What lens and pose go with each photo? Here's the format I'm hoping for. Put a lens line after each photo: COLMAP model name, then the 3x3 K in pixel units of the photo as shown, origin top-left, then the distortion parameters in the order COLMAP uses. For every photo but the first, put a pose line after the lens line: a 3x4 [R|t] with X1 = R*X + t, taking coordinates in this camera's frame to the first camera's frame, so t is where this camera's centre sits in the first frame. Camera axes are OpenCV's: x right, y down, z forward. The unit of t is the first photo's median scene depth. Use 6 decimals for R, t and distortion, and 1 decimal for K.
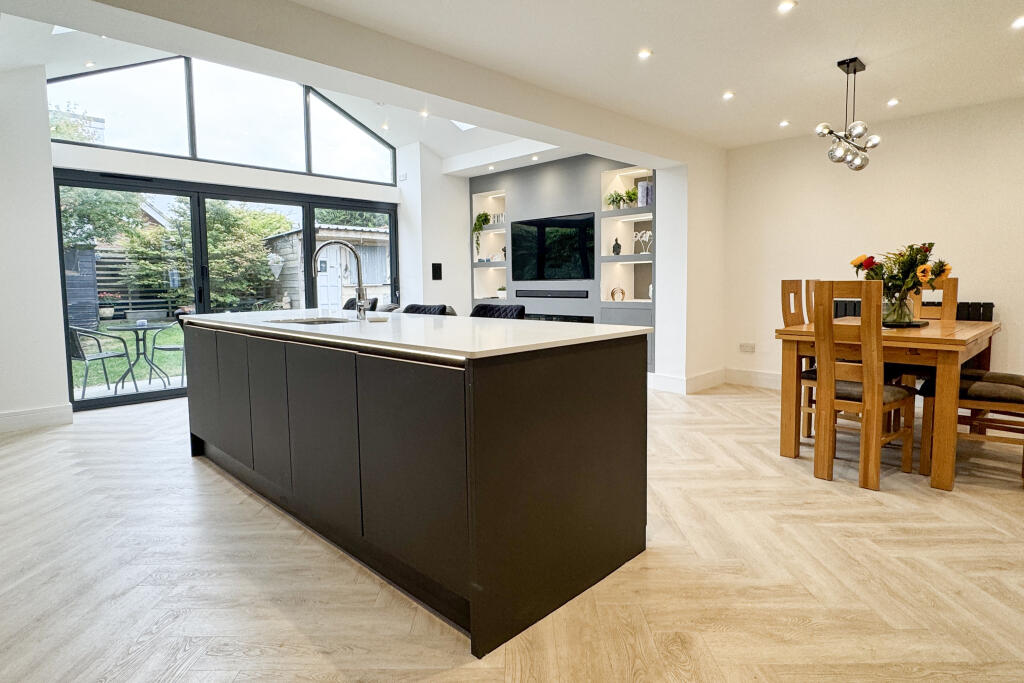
lens RADIAL K [[559.6, 0, 509.4], [0, 559.6, 321.2], [0, 0, 1]] dist [-0.004908, 0.001766]
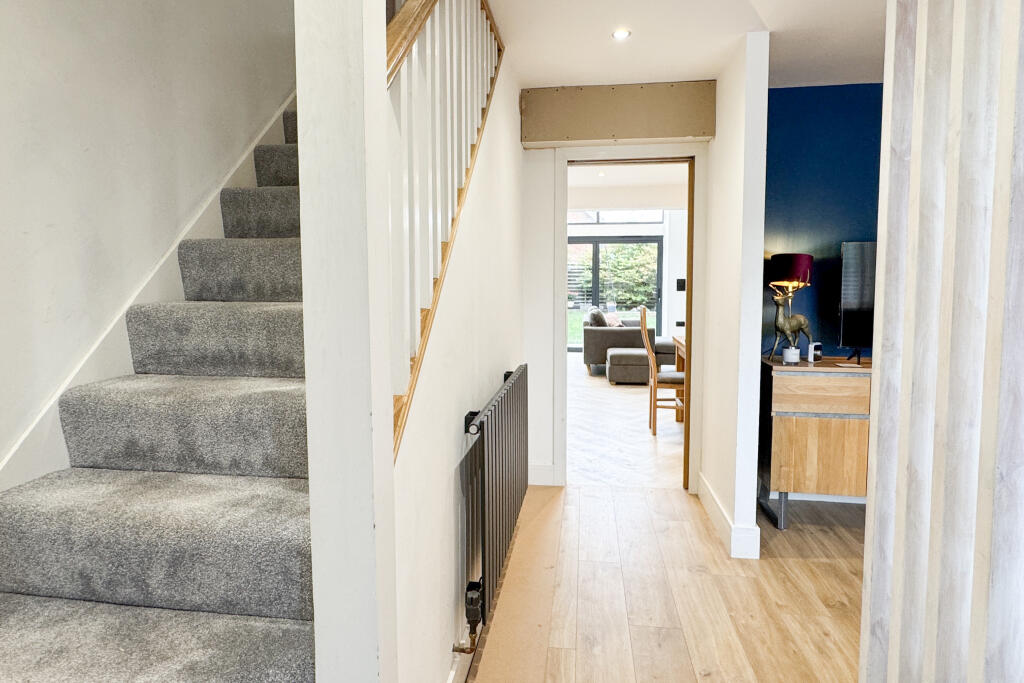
lens RADIAL K [[559.6, 0, 510.6], [0, 559.6, 314.0], [0, 0, 1]] dist [-0.004908, 0.001766]
pose [[0.611430, 0.058415, -0.789139, 0.814960], [-0.063388, 0.997682, 0.024738, -0.032392], [0.788755, 0.034896, 0.613716, -0.171422]]
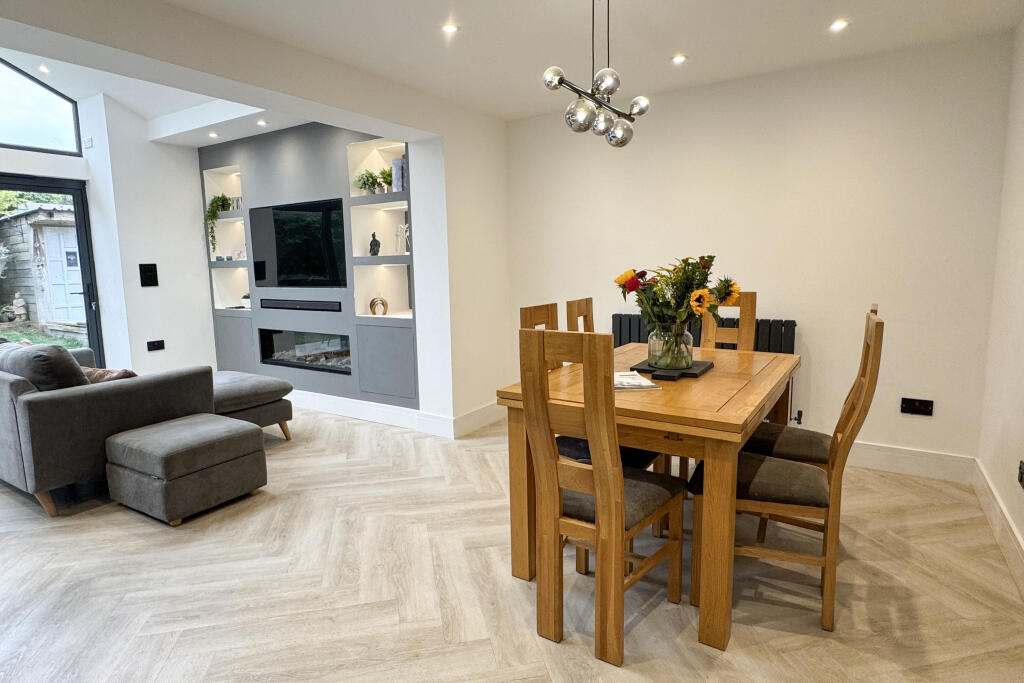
lens RADIAL K [[559.6, 0, 506.0], [0, 559.6, 330.4], [0, 0, 1]] dist [-0.004908, 0.001766]
pose [[0.976153, -0.033425, 0.214493, 0.201655], [0.023163, 0.998472, 0.050179, -0.050197], [-0.215842, -0.044014, 0.975436, 0.212475]]
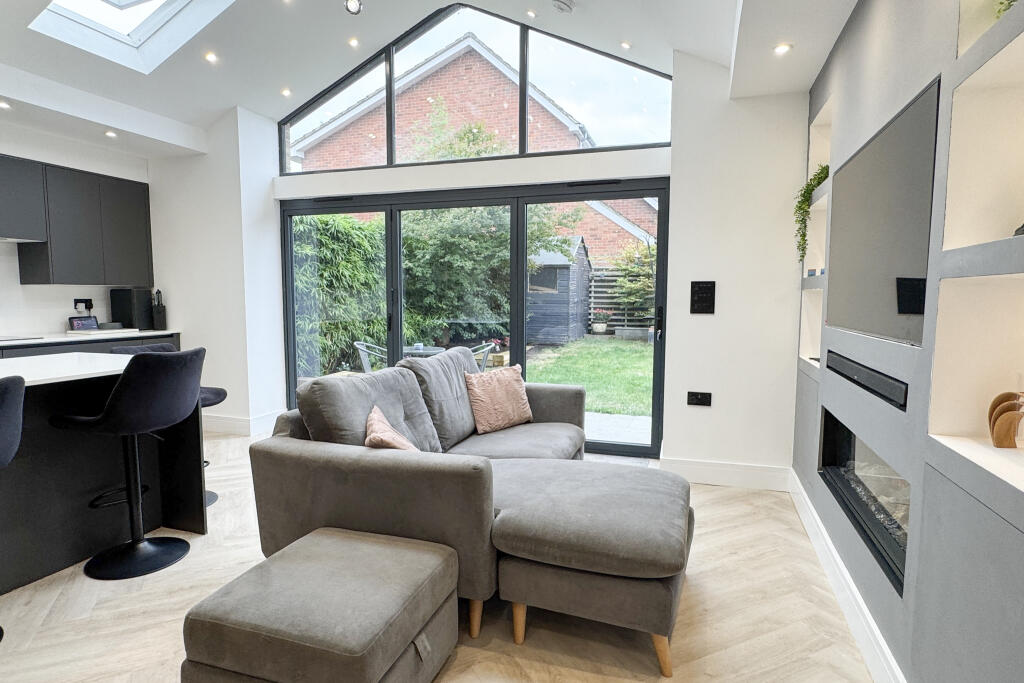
lens RADIAL K [[559.6, 0, 507.7], [0, 559.6, 348.8], [0, 0, 1]] dist [-0.004908, 0.001766]
pose [[0.442490, 0.098080, -0.891394, 0.300551], [-0.073990, 0.994605, 0.072708, -0.078837], [0.893716, 0.033782, 0.447359, 0.731526]]
